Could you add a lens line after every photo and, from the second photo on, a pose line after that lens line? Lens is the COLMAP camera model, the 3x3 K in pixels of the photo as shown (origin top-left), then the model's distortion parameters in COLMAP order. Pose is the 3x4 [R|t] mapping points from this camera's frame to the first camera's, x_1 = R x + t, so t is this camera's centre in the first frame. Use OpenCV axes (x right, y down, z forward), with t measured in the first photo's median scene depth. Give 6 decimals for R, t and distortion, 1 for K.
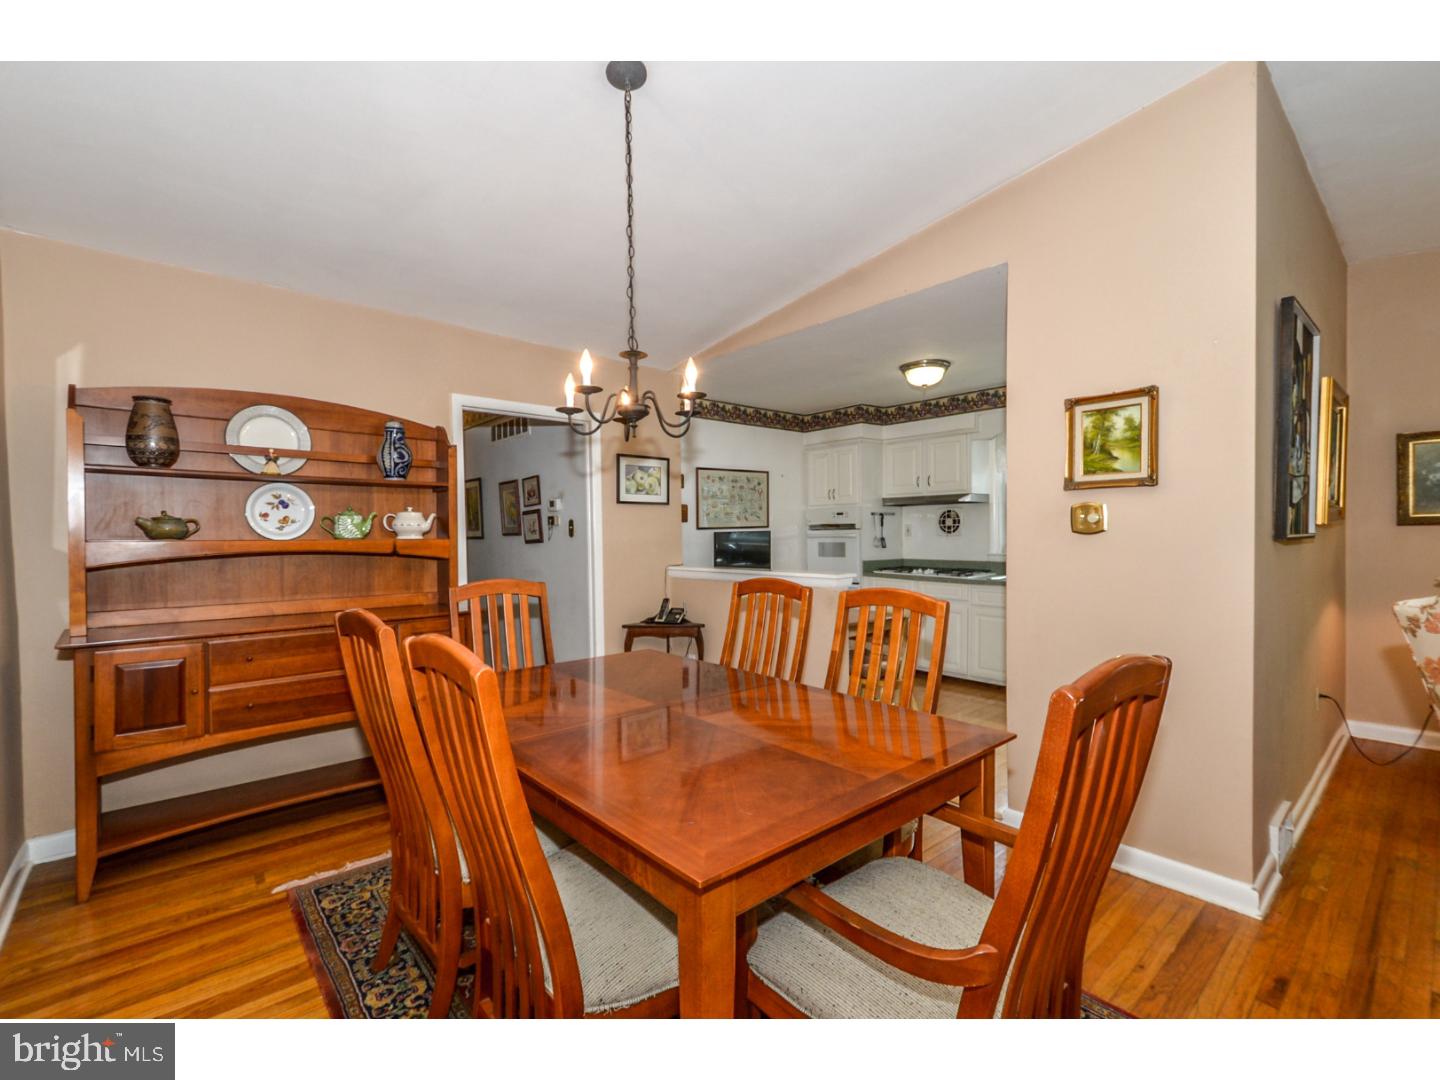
lens RADIAL K [[651.1, 0, 711.3], [0, 651.1, 541.3], [0, 0, 1]] dist [0.013542, -0.004209]
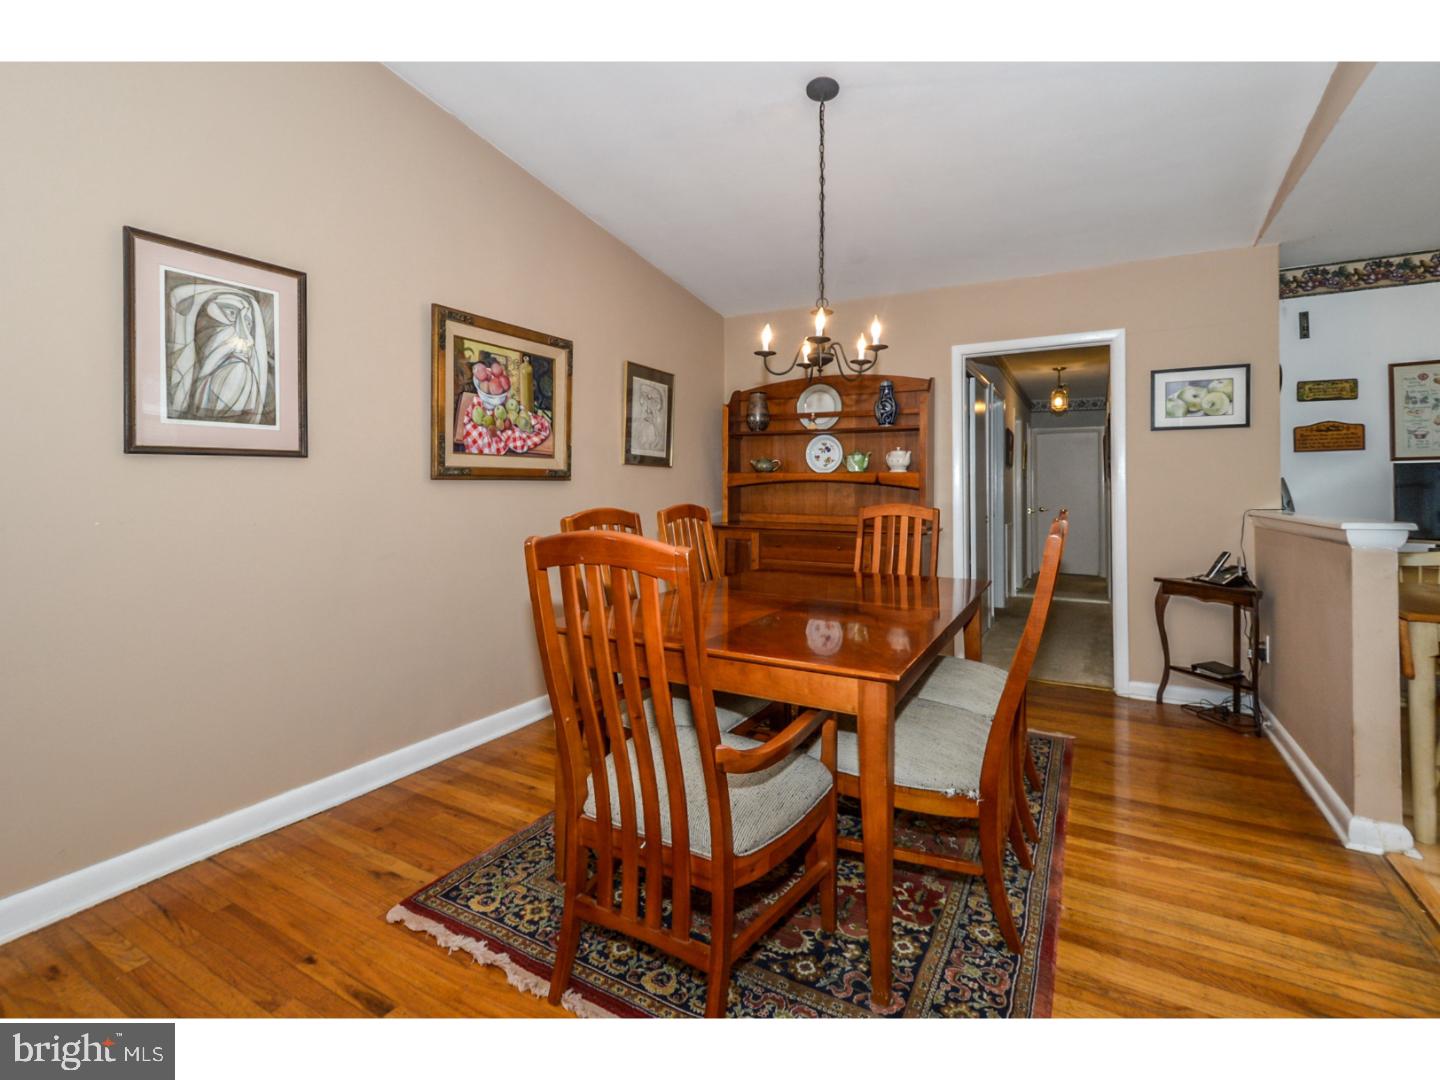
lens RADIAL K [[651.1, 0, 752.9], [0, 651.1, 481.2], [0, 0, 1]] dist [0.013542, -0.004209]
pose [[0.340551, 0.001072, -0.940225, 0.349493], [-0.012985, 0.999909, -0.003563, 0.012346], [0.940136, 0.013422, 0.340534, 0.172806]]
